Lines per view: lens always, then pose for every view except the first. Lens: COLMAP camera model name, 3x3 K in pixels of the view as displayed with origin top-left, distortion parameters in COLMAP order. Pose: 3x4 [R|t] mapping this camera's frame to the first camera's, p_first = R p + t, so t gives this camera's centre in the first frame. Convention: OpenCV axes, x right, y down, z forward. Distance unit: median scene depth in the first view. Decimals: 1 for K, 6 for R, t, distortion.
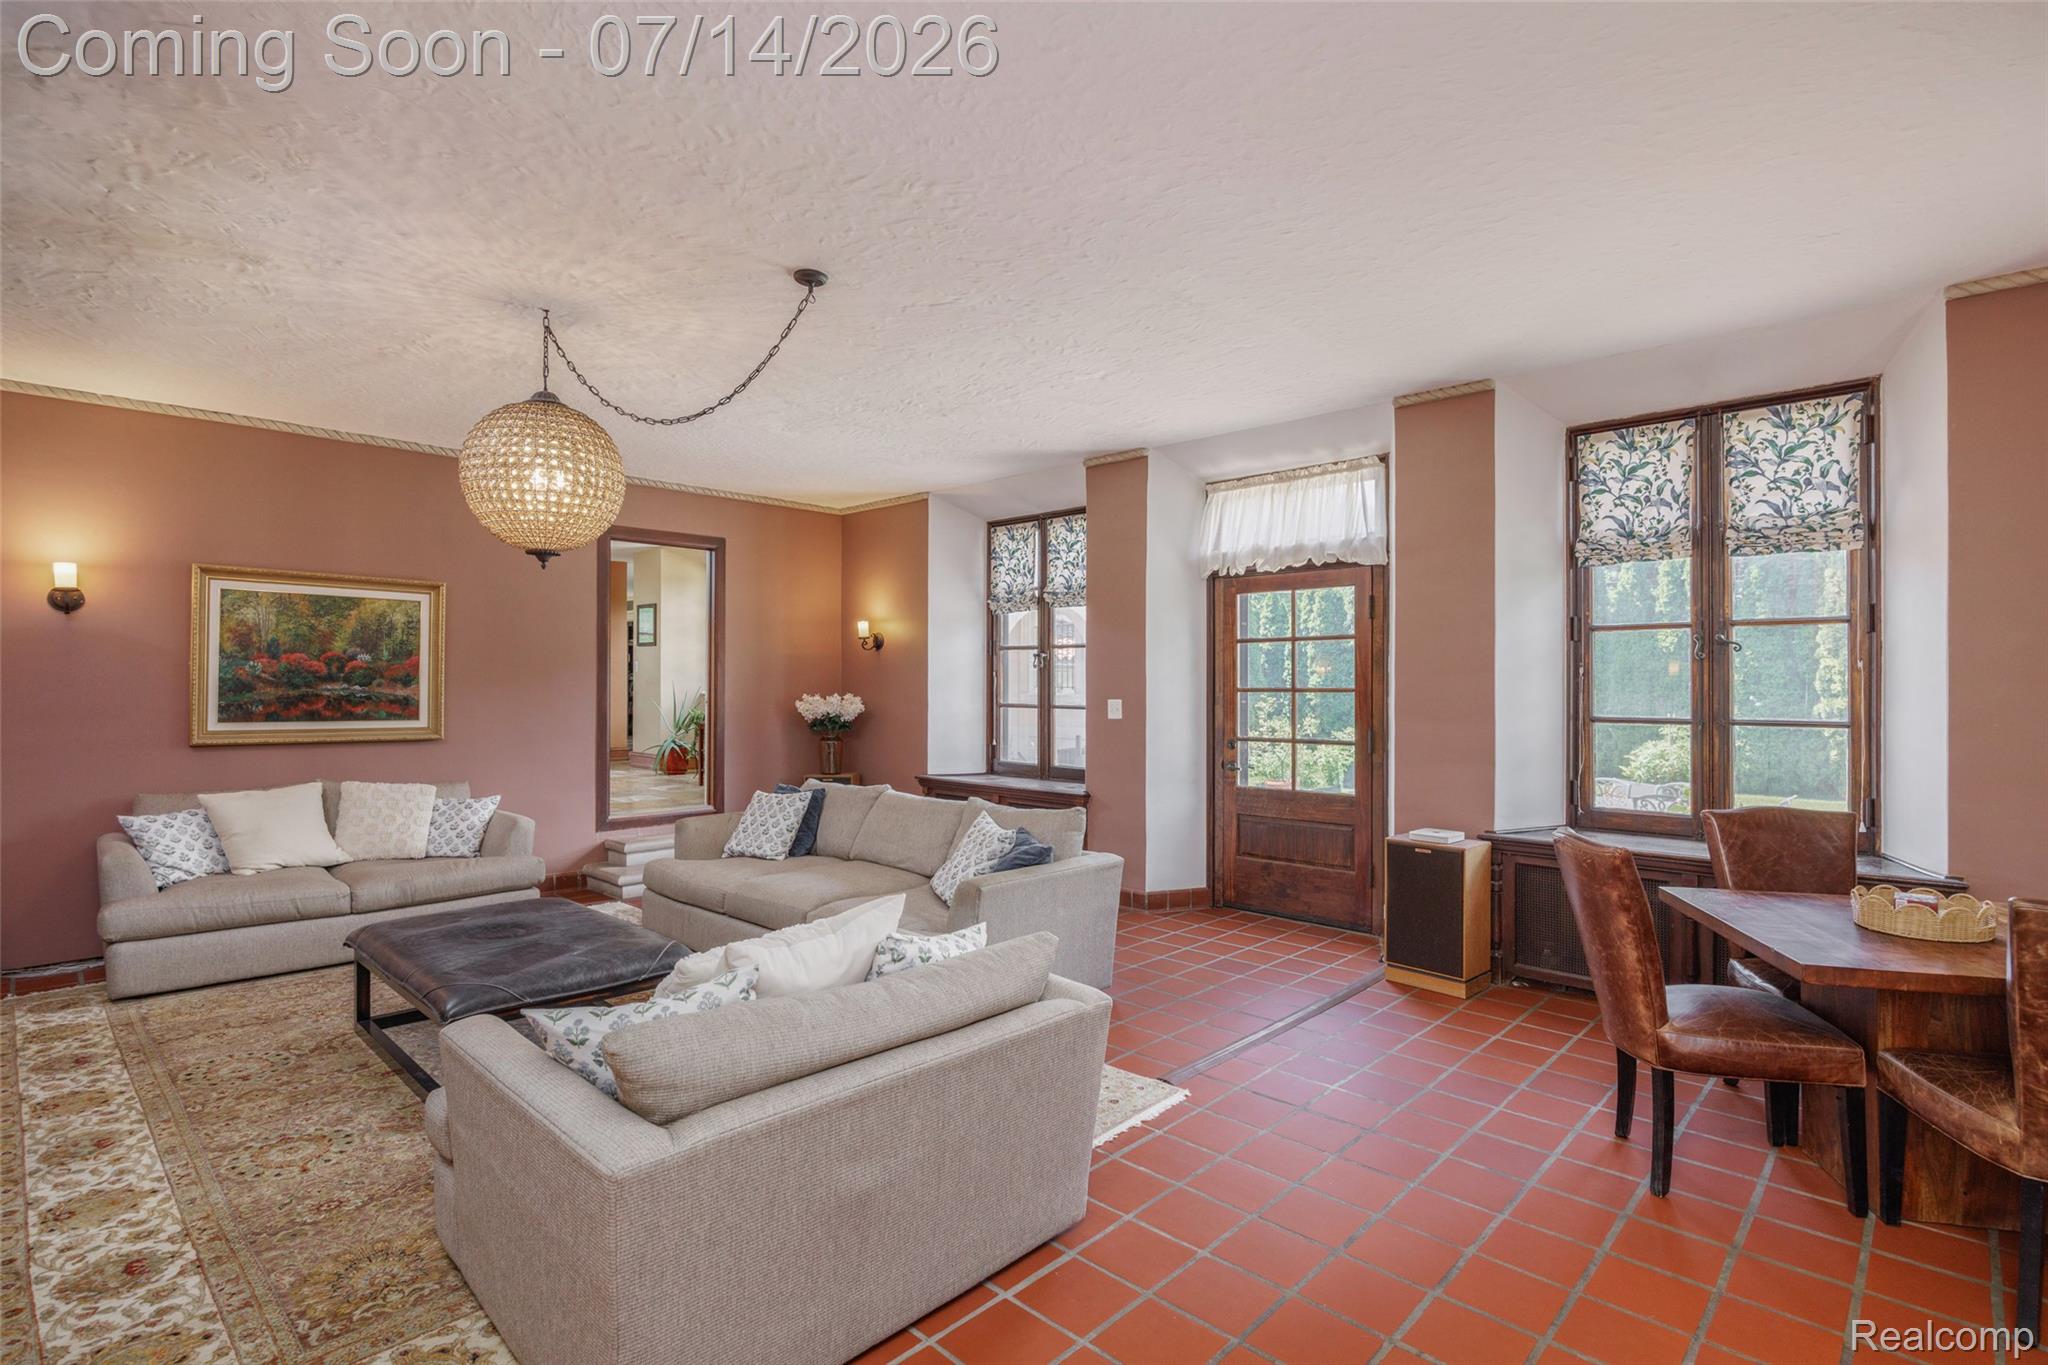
lens RADIAL K [[979.6, 0, 1023.4], [0, 979.6, 680.6], [0, 0, 1]] dist [-0.001238, -0.000034]
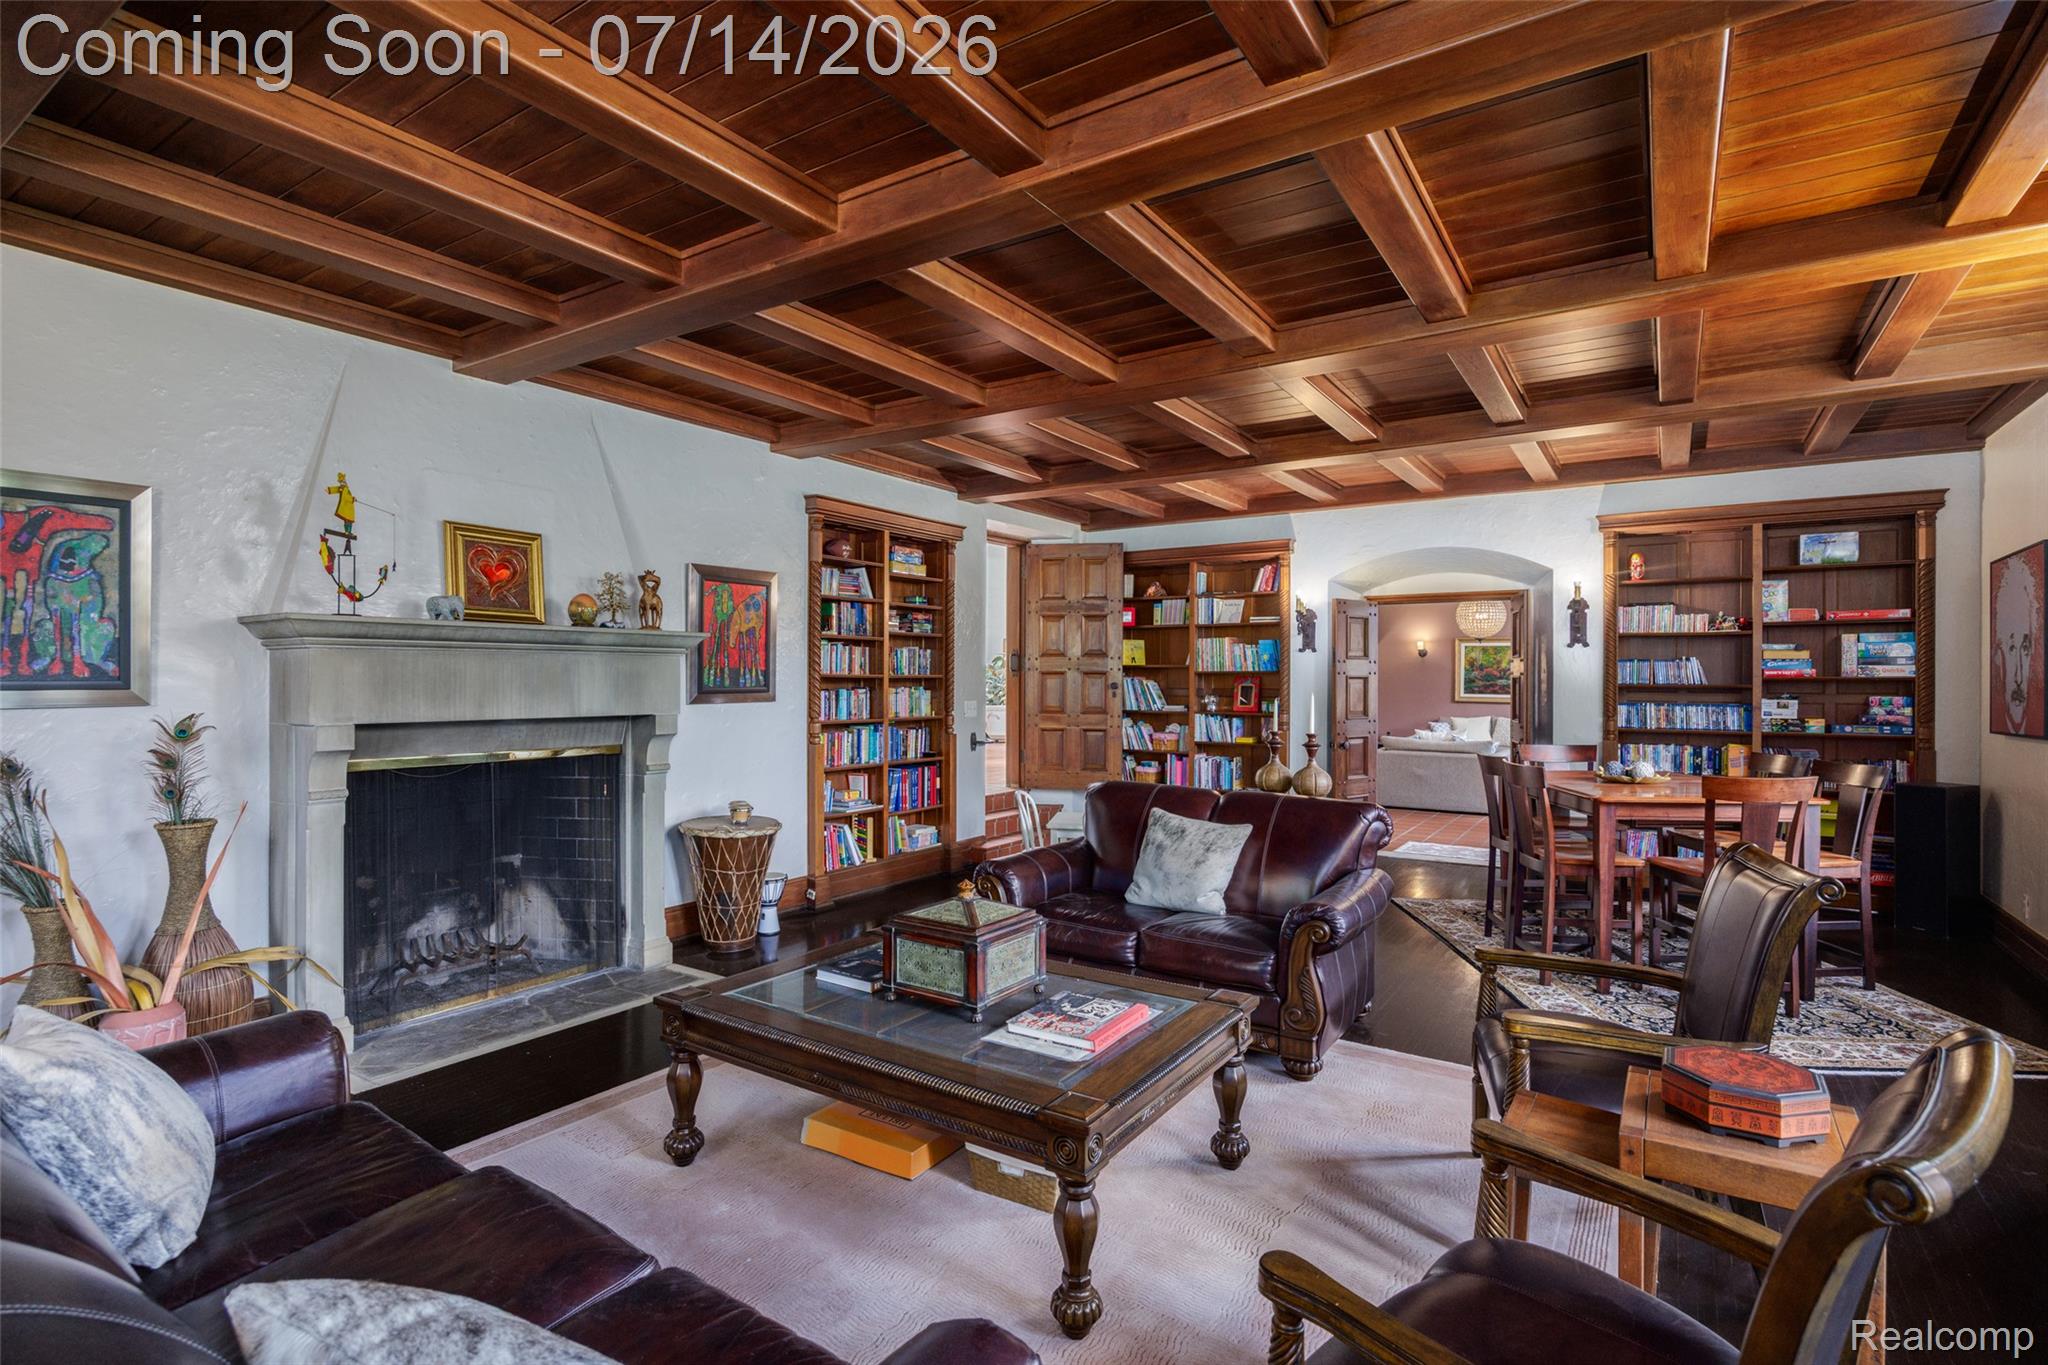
lens RADIAL K [[979.6, 0, 1025.1], [0, 979.6, 683.1], [0, 0, 1]] dist [-0.001238, -0.000034]
pose [[0.181024, -0.000929, -0.983478, 1.743397], [0.002016, 0.999998, -0.000574, 0.011736], [0.983477, -0.001878, 0.181026, -0.764536]]
